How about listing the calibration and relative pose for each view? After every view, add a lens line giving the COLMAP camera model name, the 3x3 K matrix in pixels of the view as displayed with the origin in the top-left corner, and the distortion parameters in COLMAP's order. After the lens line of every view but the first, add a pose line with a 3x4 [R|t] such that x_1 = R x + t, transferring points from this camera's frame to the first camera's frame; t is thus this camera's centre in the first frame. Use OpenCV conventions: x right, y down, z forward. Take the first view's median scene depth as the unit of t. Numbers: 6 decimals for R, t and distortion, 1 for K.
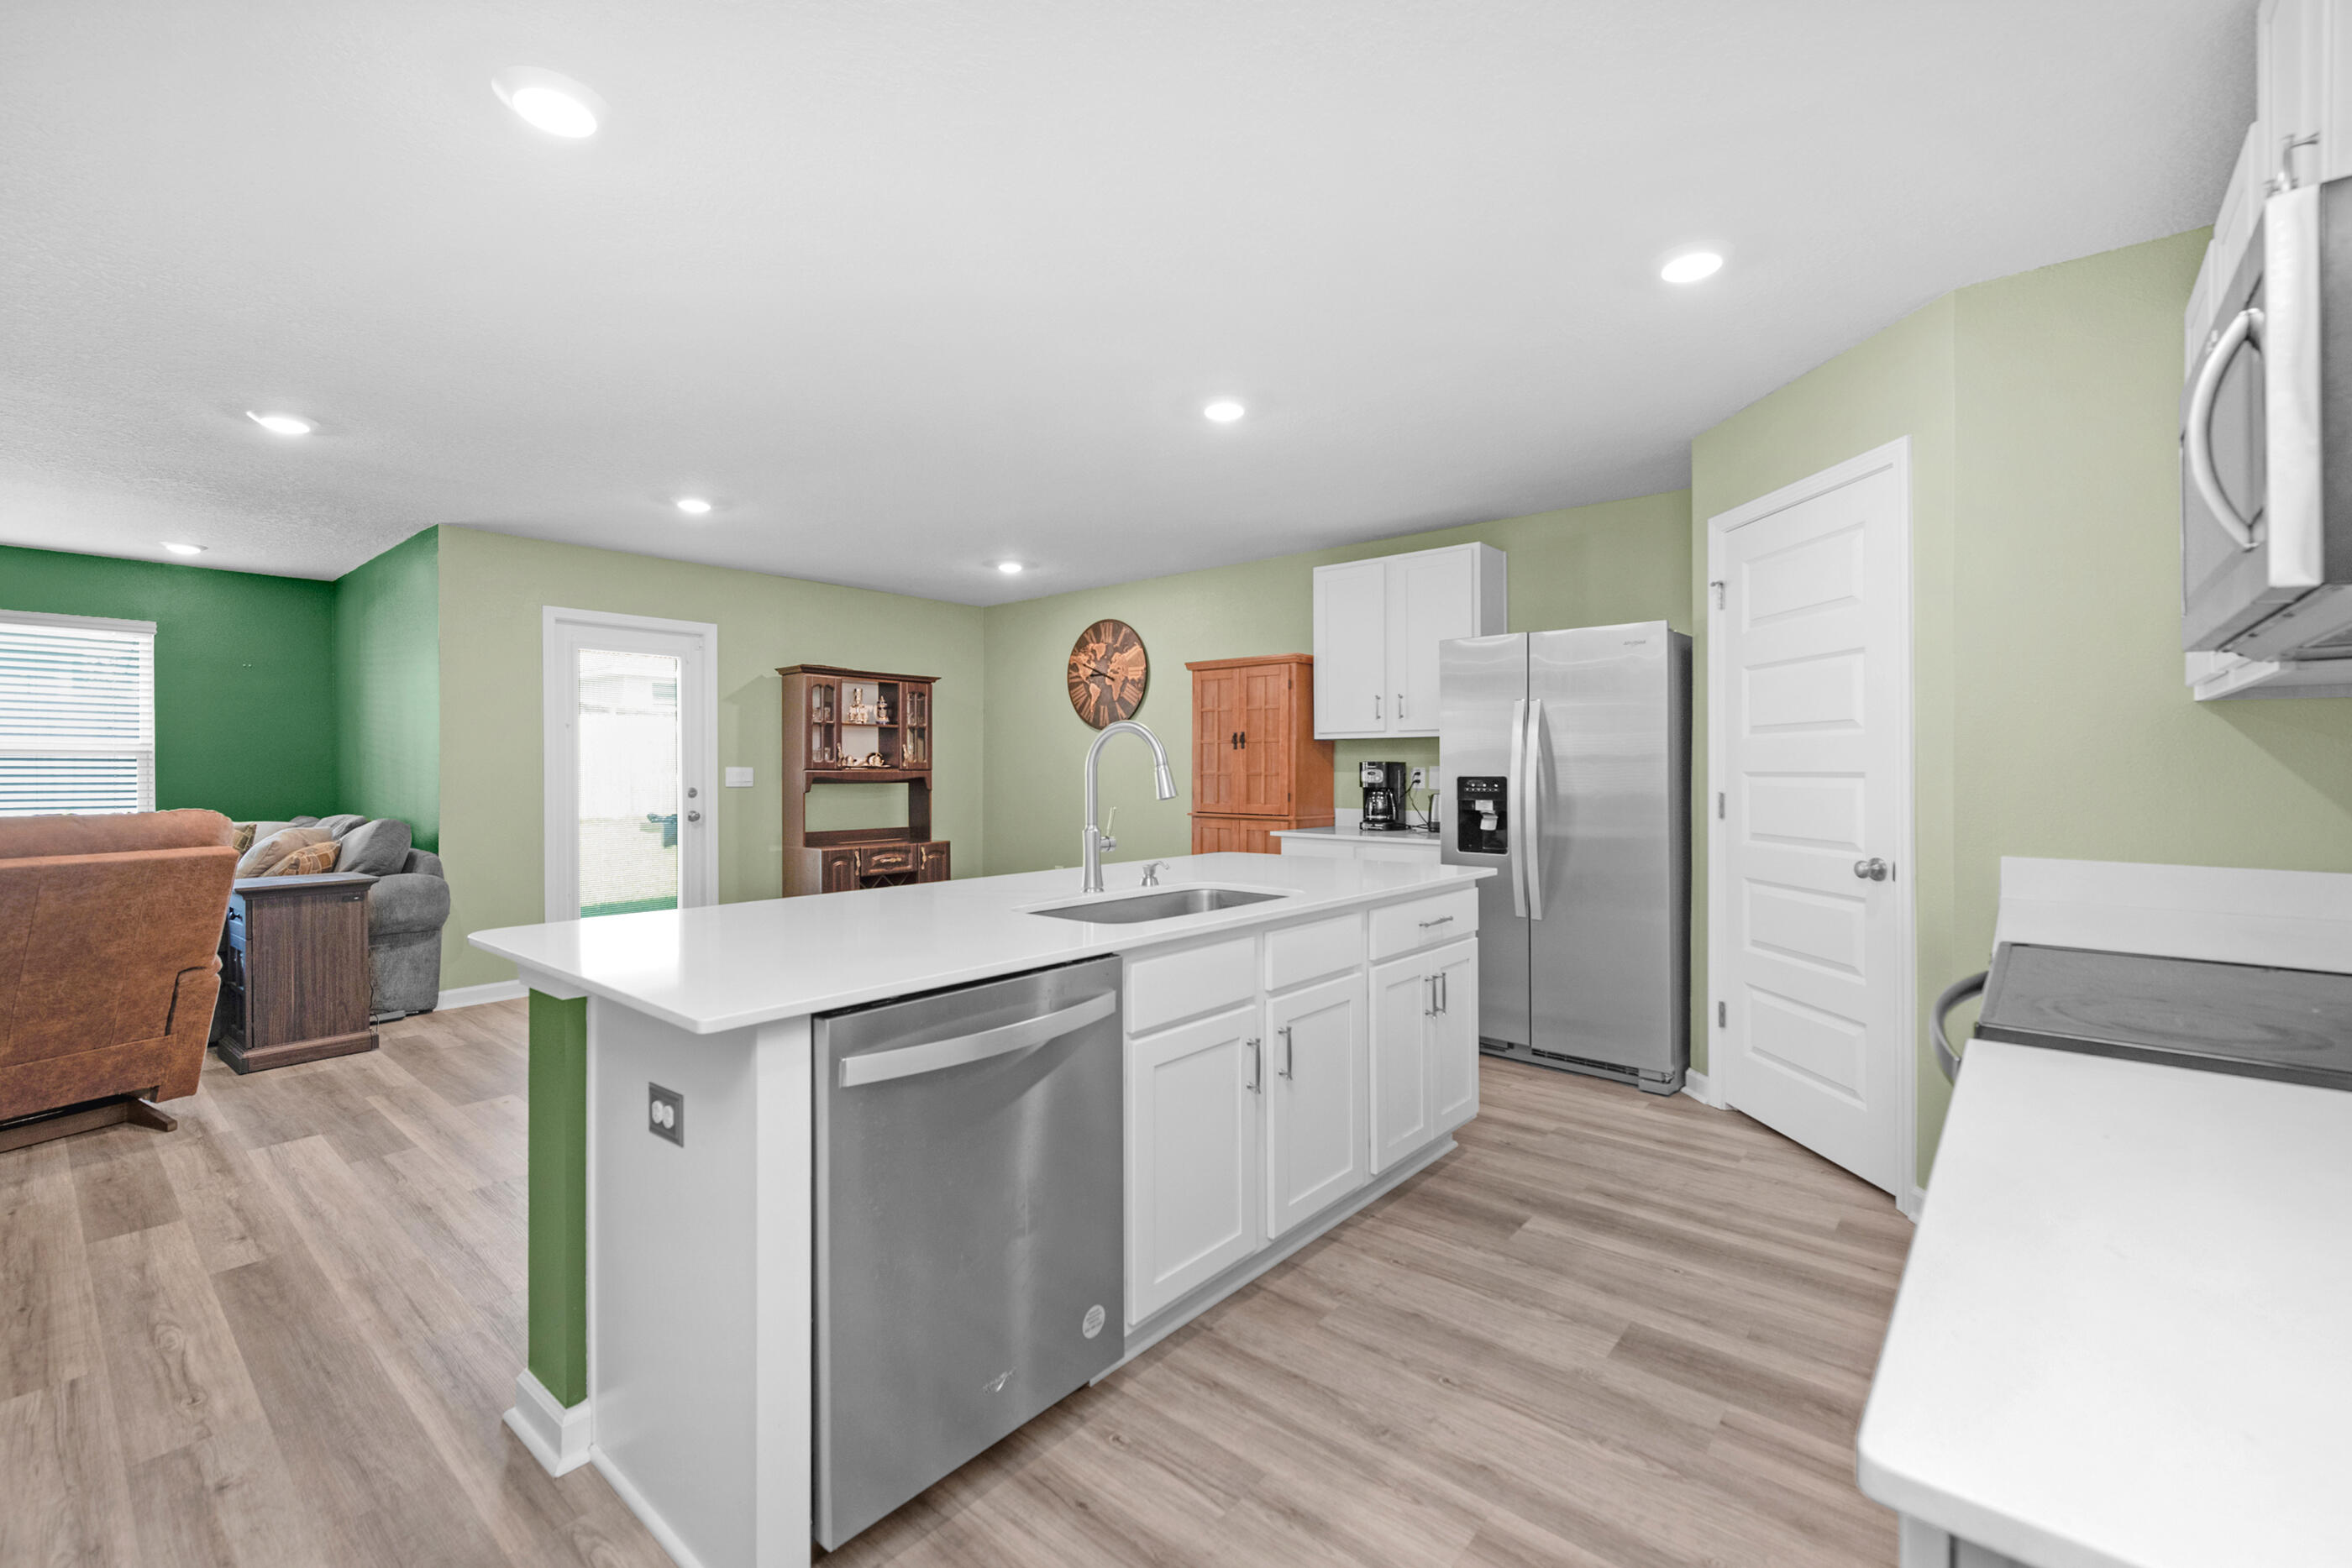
lens RADIAL K [[968.2, 0, 1188.6], [0, 968.2, 761.4], [0, 0, 1]] dist [0.022683, -0.000046]
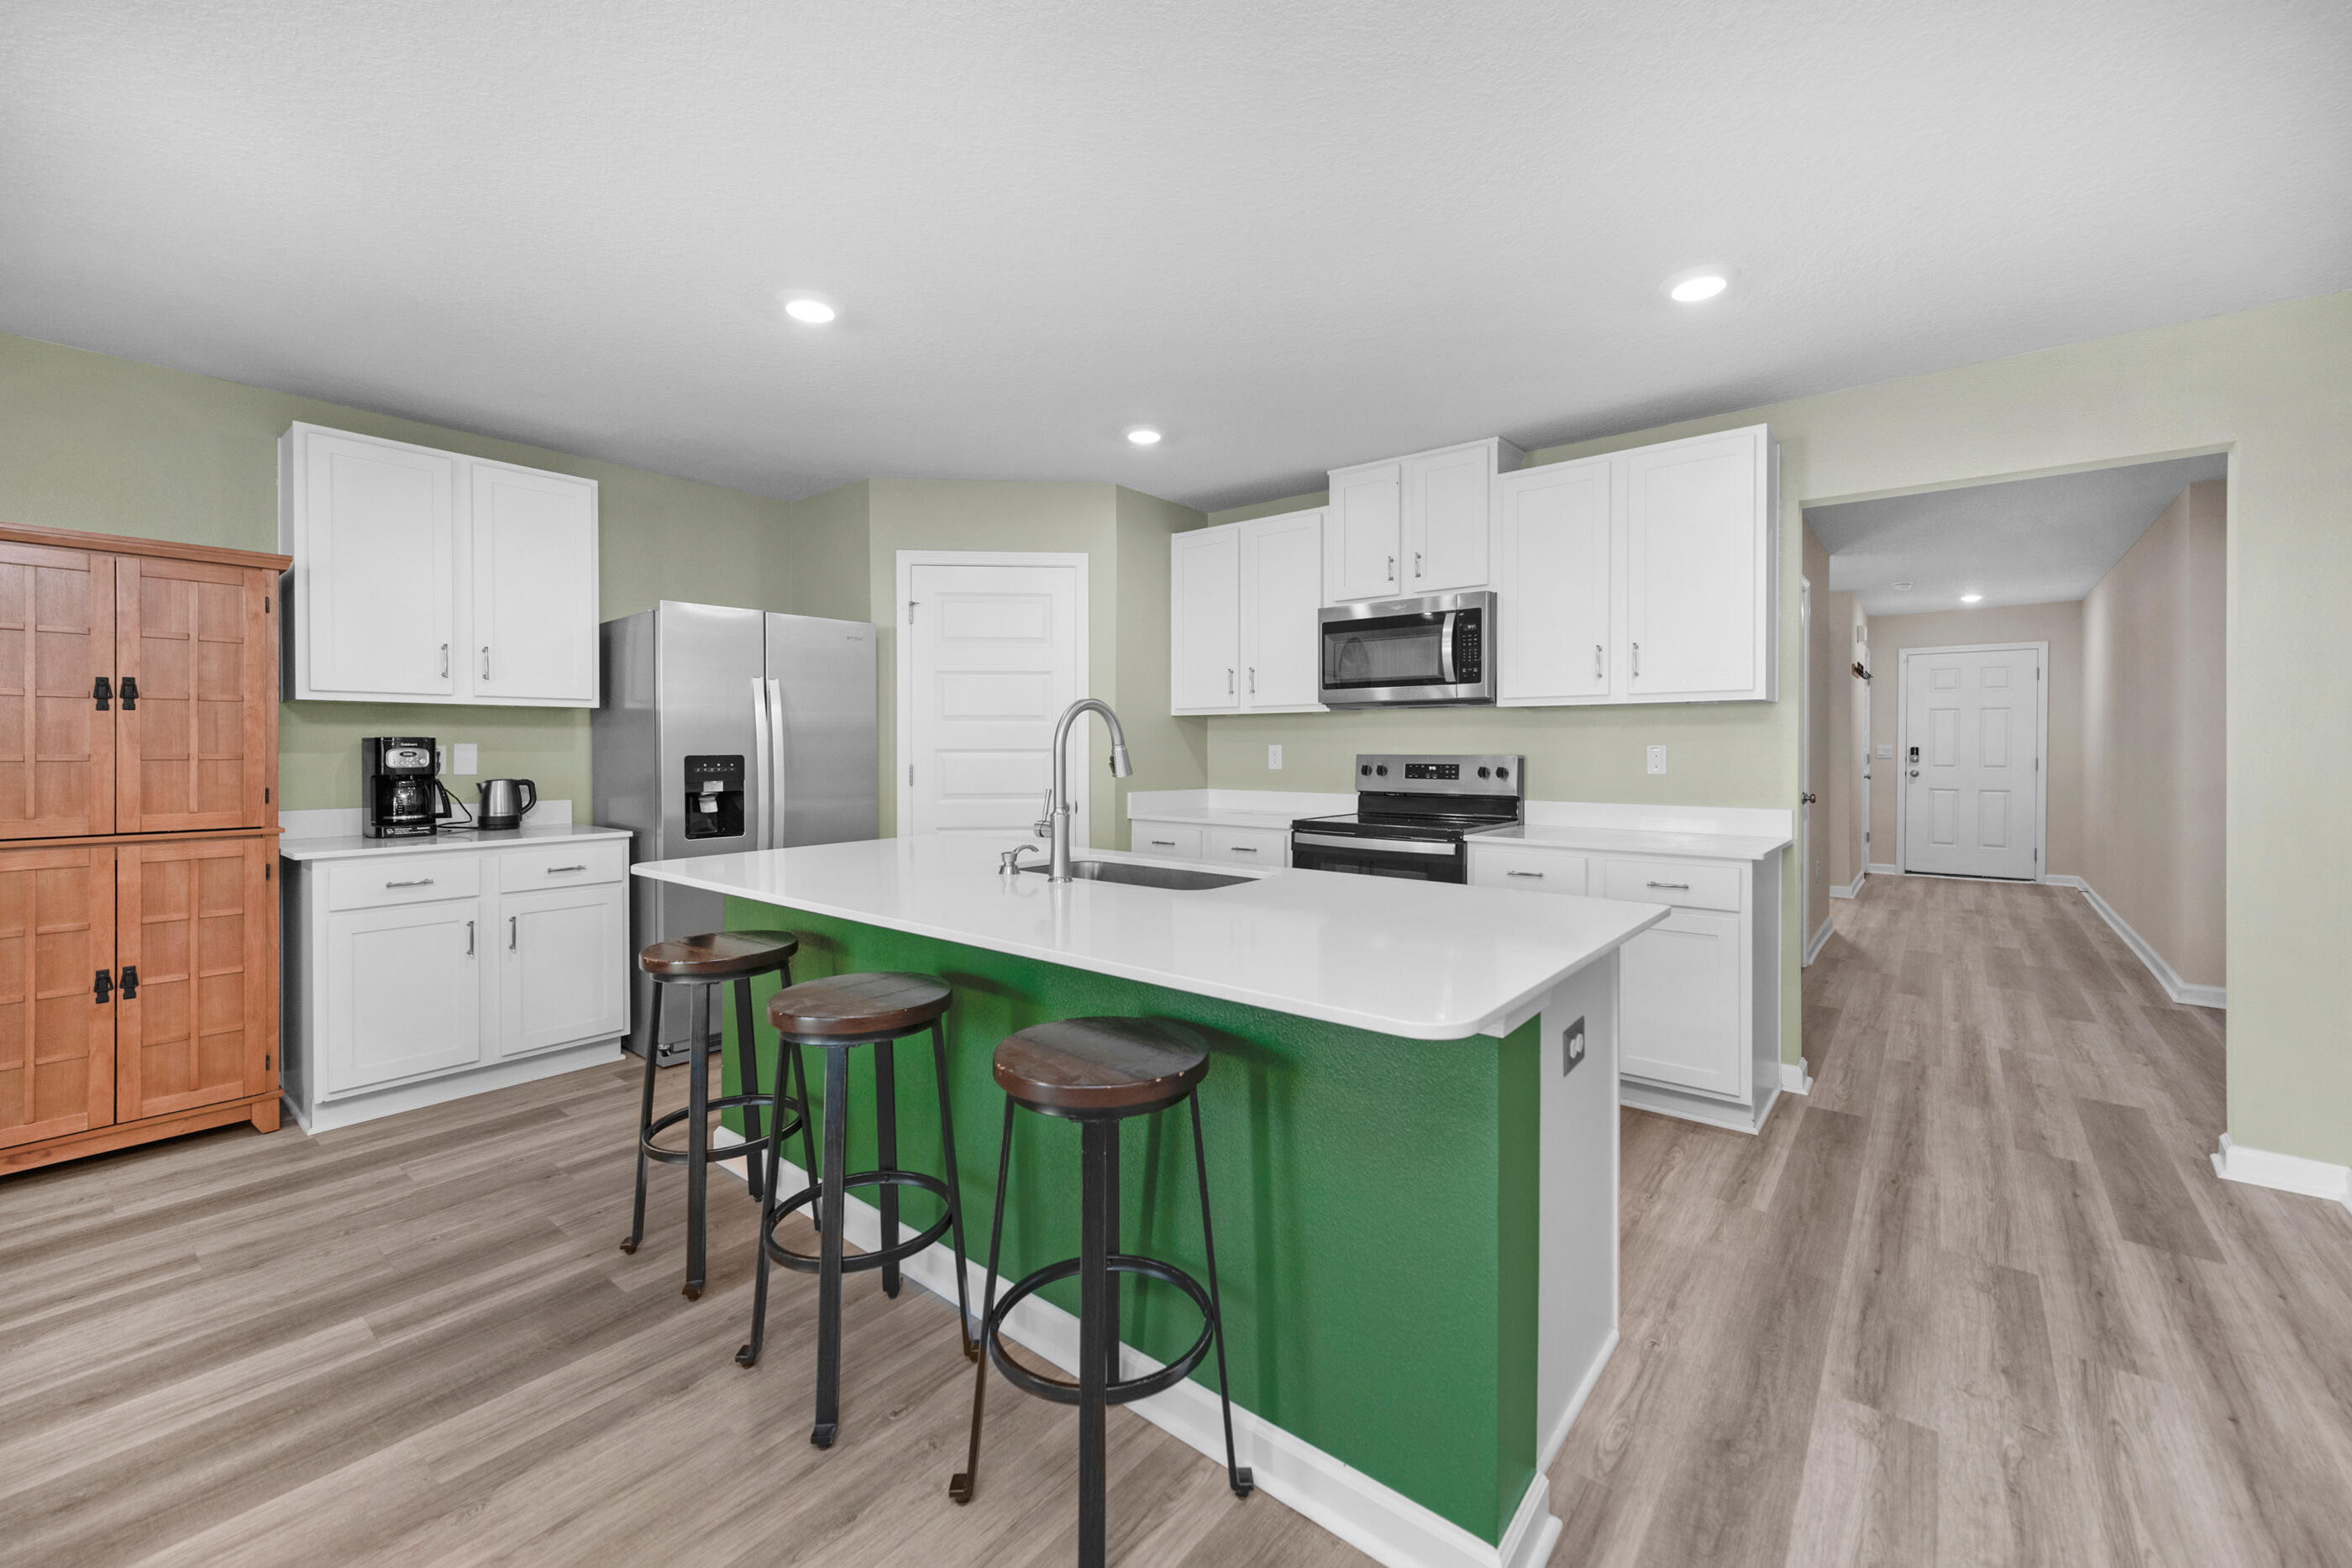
lens RADIAL K [[969.3, 0, 1177.8], [0, 969.3, 748.2], [0, 0, 1]] dist [0.010546, -0.000019]
pose [[-0.016262, -0.002057, 0.999866, -0.486953], [-0.007326, 0.999971, 0.001938, 0.002617], [-0.999841, -0.007294, -0.016277, 0.435579]]
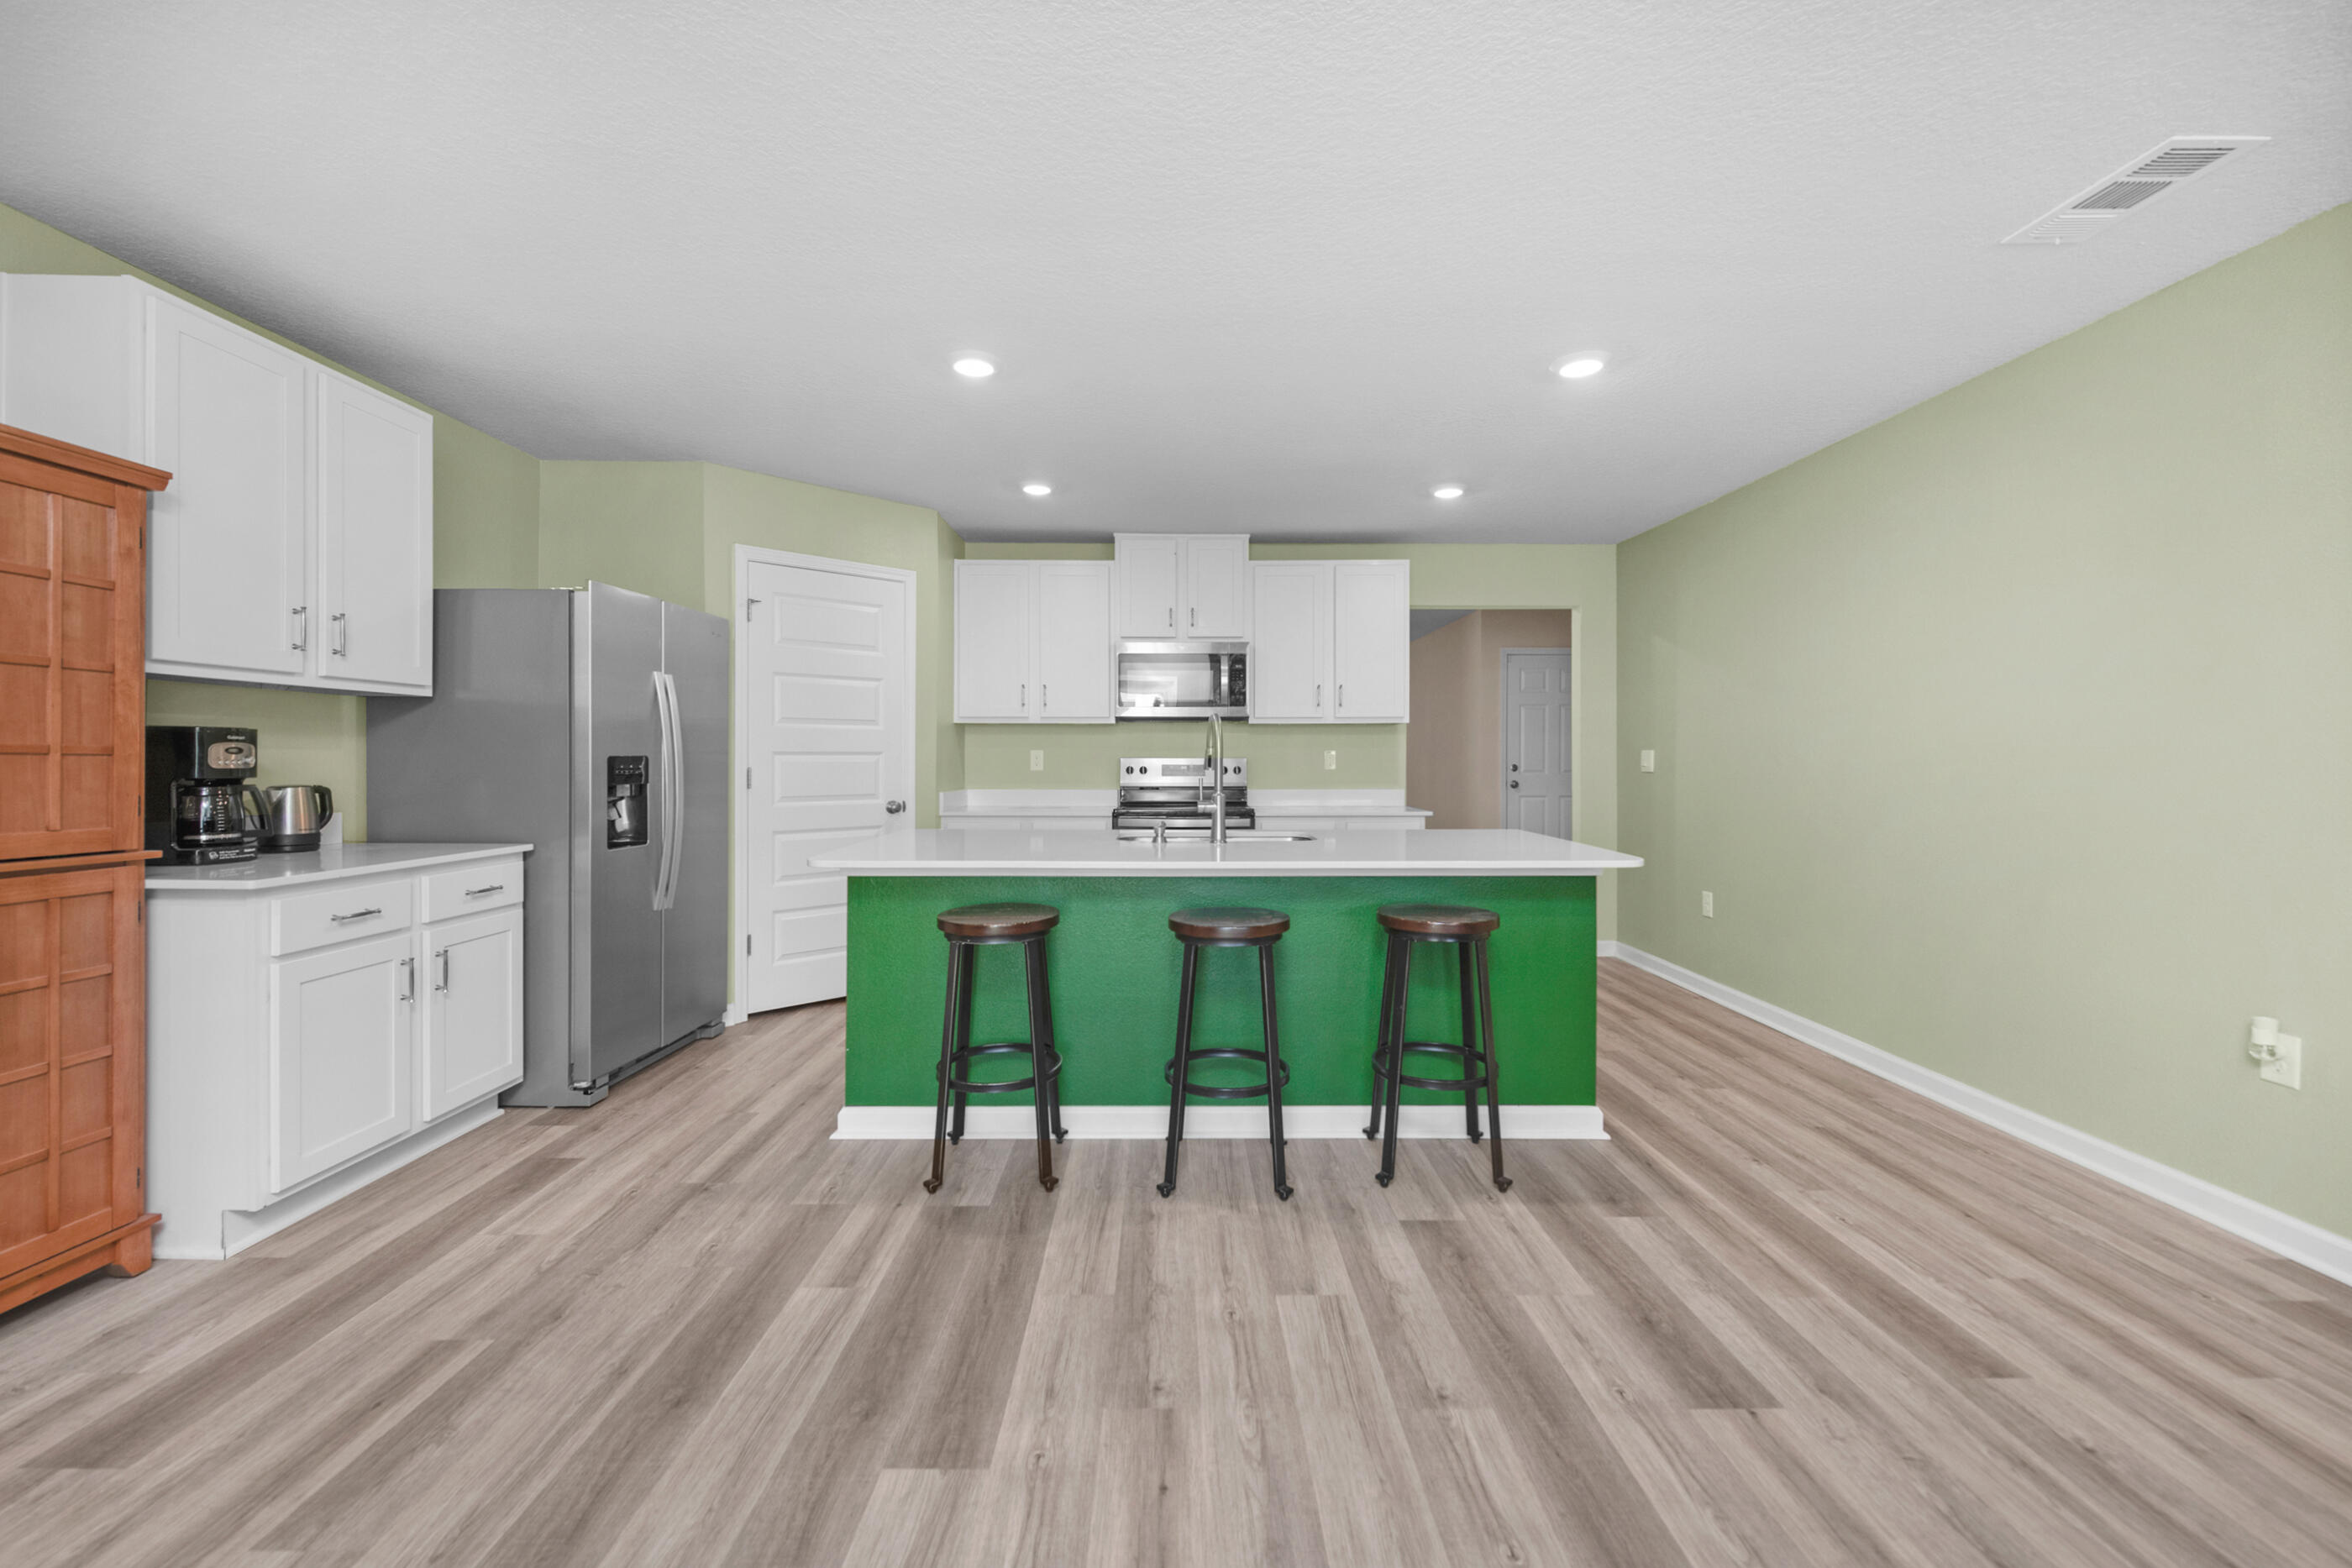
lens RADIAL K [[952.9, 0, 1204.2], [0, 952.9, 766.5], [0, 0, 1]] dist [0.000116, -0.000133]
pose [[-0.656077, -0.006913, 0.754662, -0.497698], [-0.007774, 0.999967, 0.002401, 0.014966], [-0.754654, -0.004292, -0.656109, 0.888706]]
